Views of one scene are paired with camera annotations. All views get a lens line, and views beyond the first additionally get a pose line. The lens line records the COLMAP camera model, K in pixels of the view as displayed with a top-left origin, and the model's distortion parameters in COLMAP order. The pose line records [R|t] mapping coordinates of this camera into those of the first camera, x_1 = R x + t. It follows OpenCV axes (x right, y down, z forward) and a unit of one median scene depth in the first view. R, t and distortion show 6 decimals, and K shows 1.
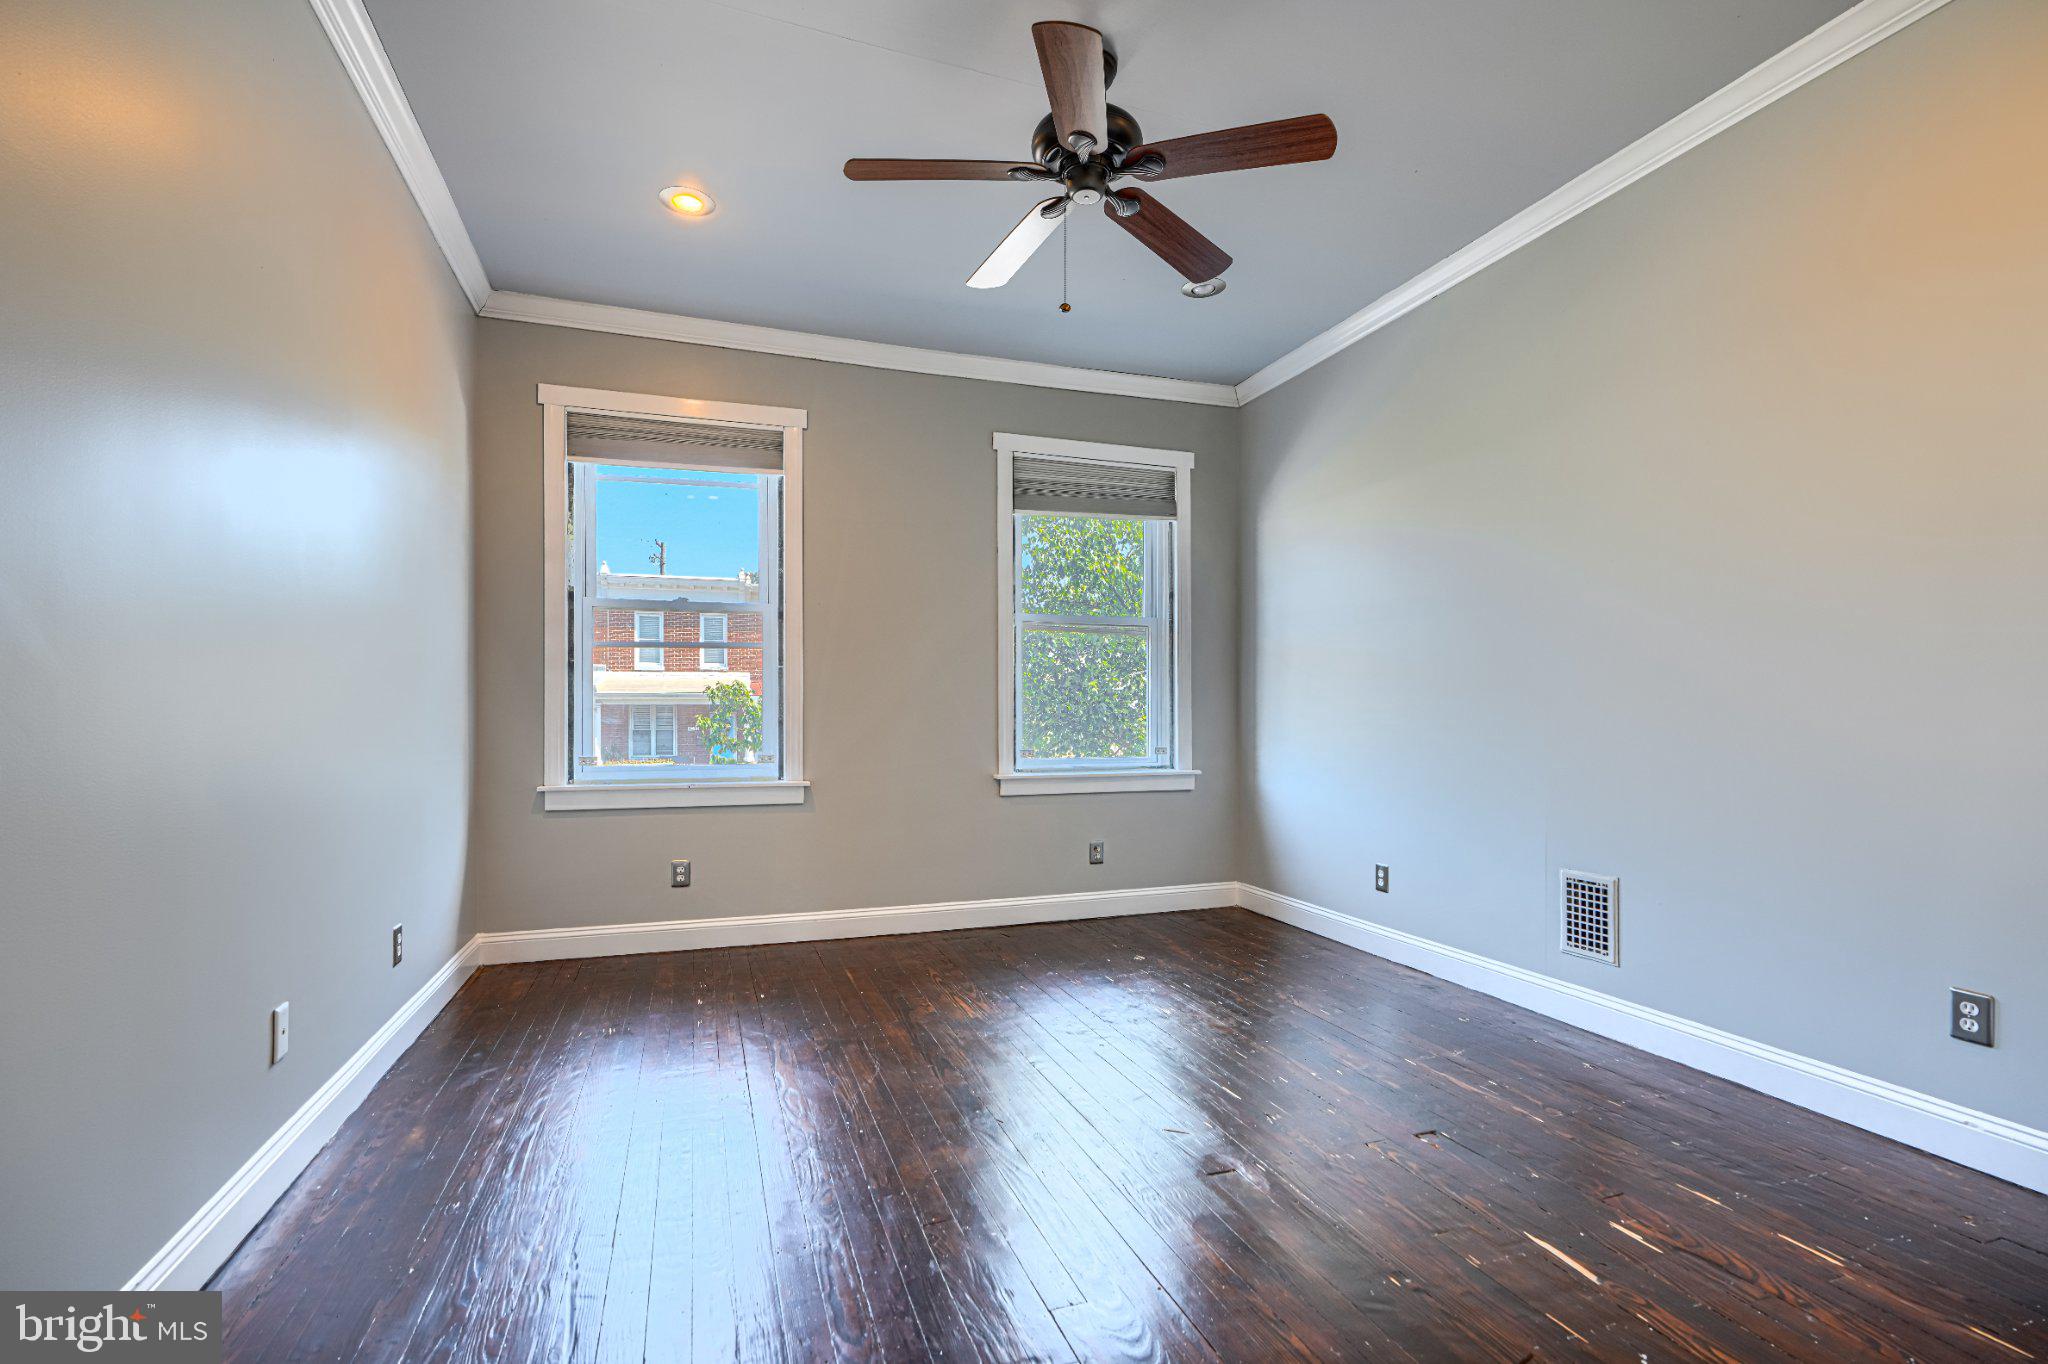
lens RADIAL K [[938.7, 0, 1021.2], [0, 938.7, 692.8], [0, 0, 1]] dist [-0.002478, 0.000099]
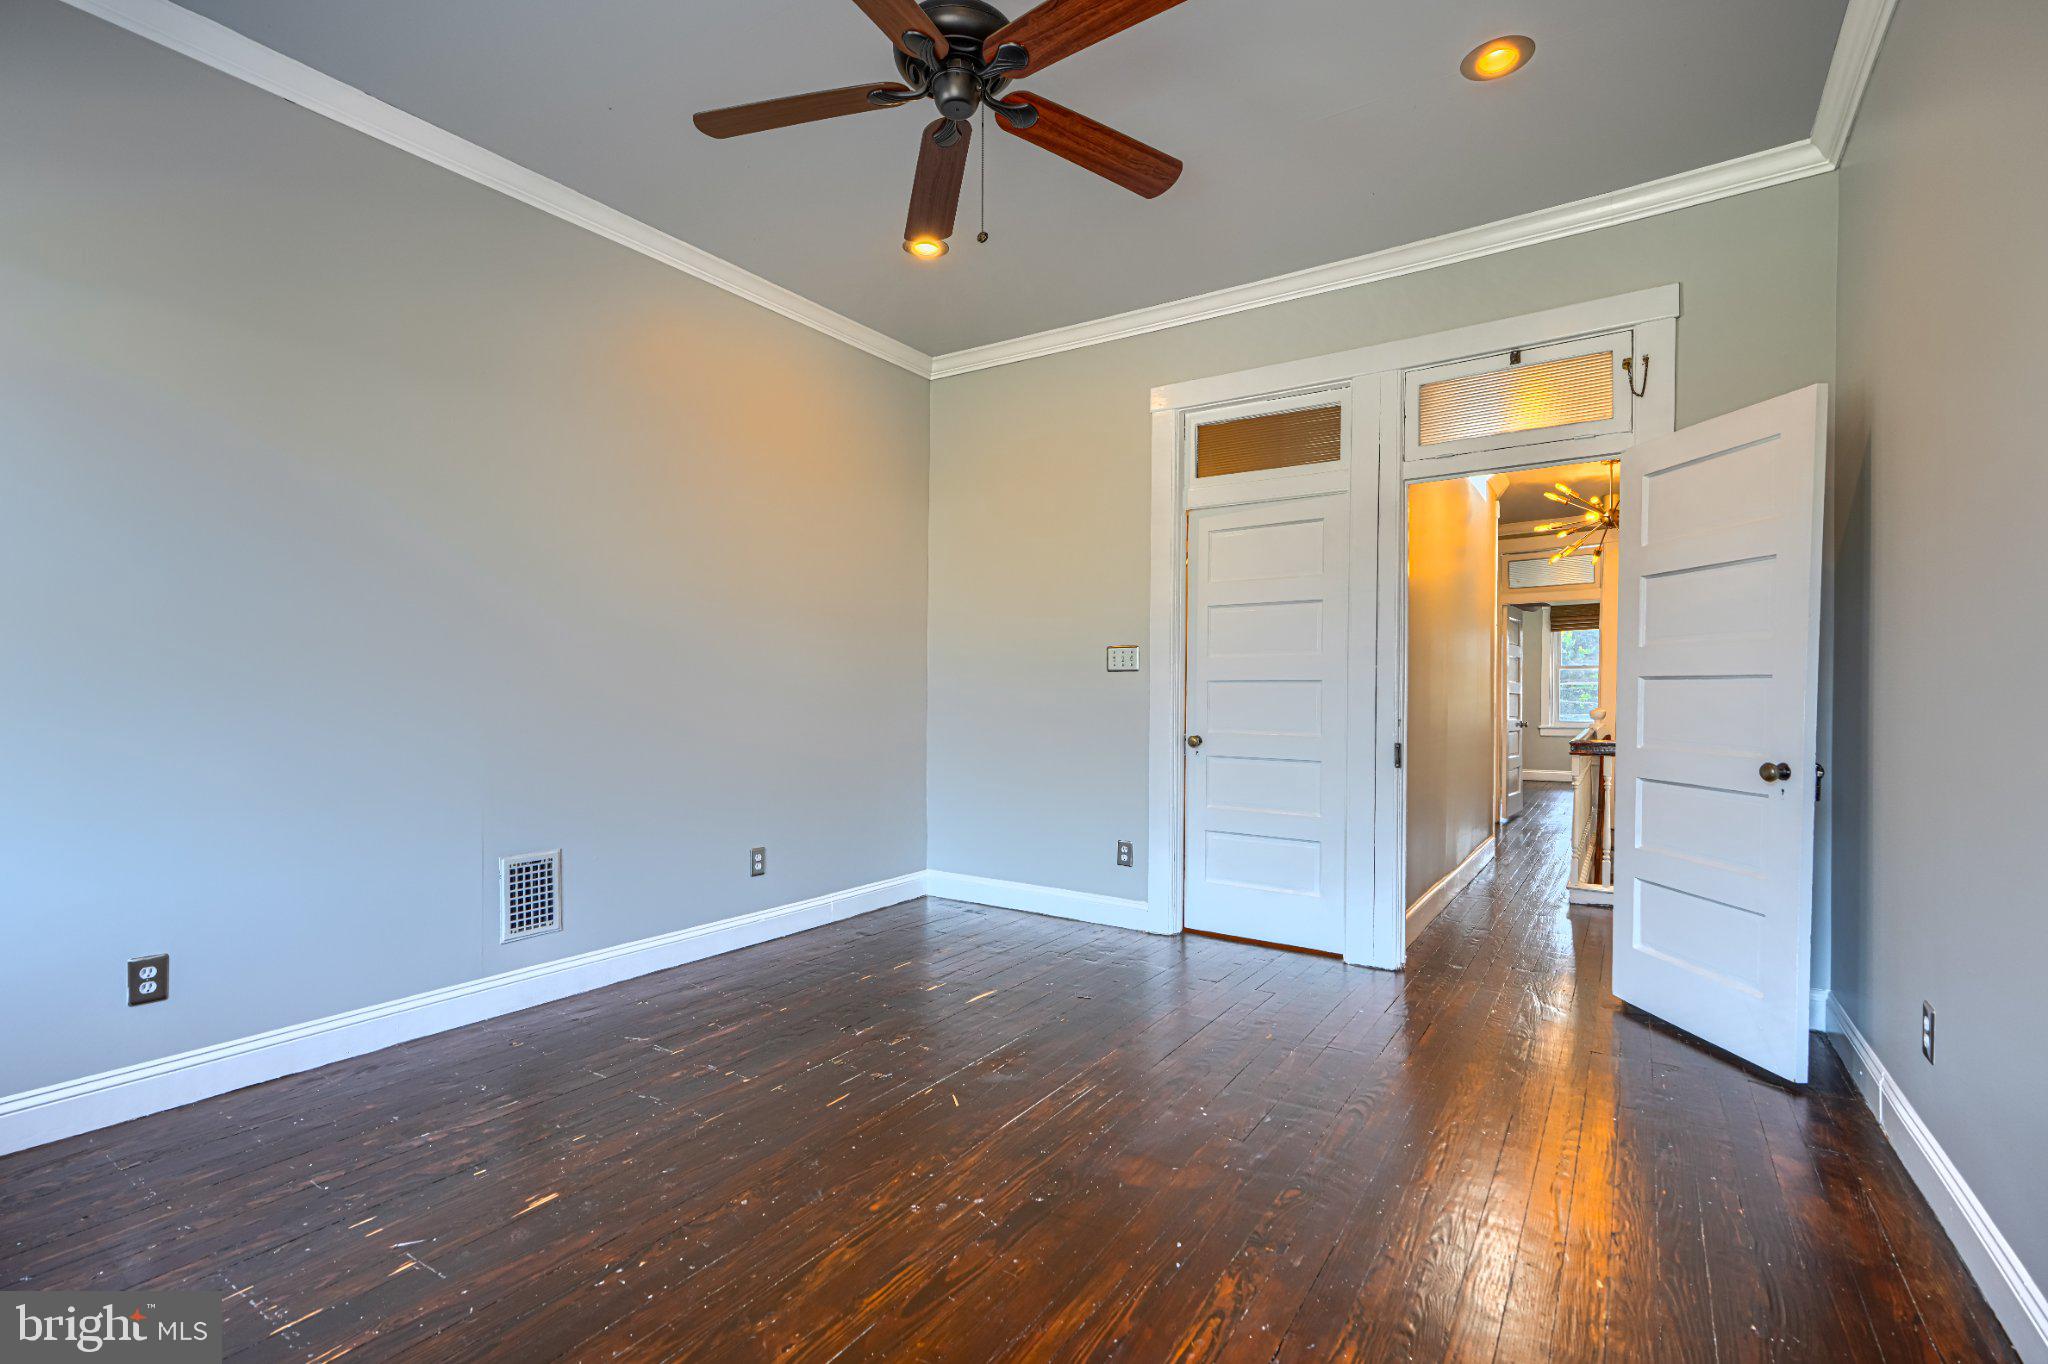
lens RADIAL K [[938.7, 0, 1019.0], [0, 938.7, 687.1], [0, 0, 1]] dist [-0.002478, 0.000099]
pose [[-0.606000, -0.012943, 0.795359, -0.528460], [-0.032892, 0.999420, -0.008798, 0.002800], [-0.794784, -0.031493, -0.606075, 1.205838]]
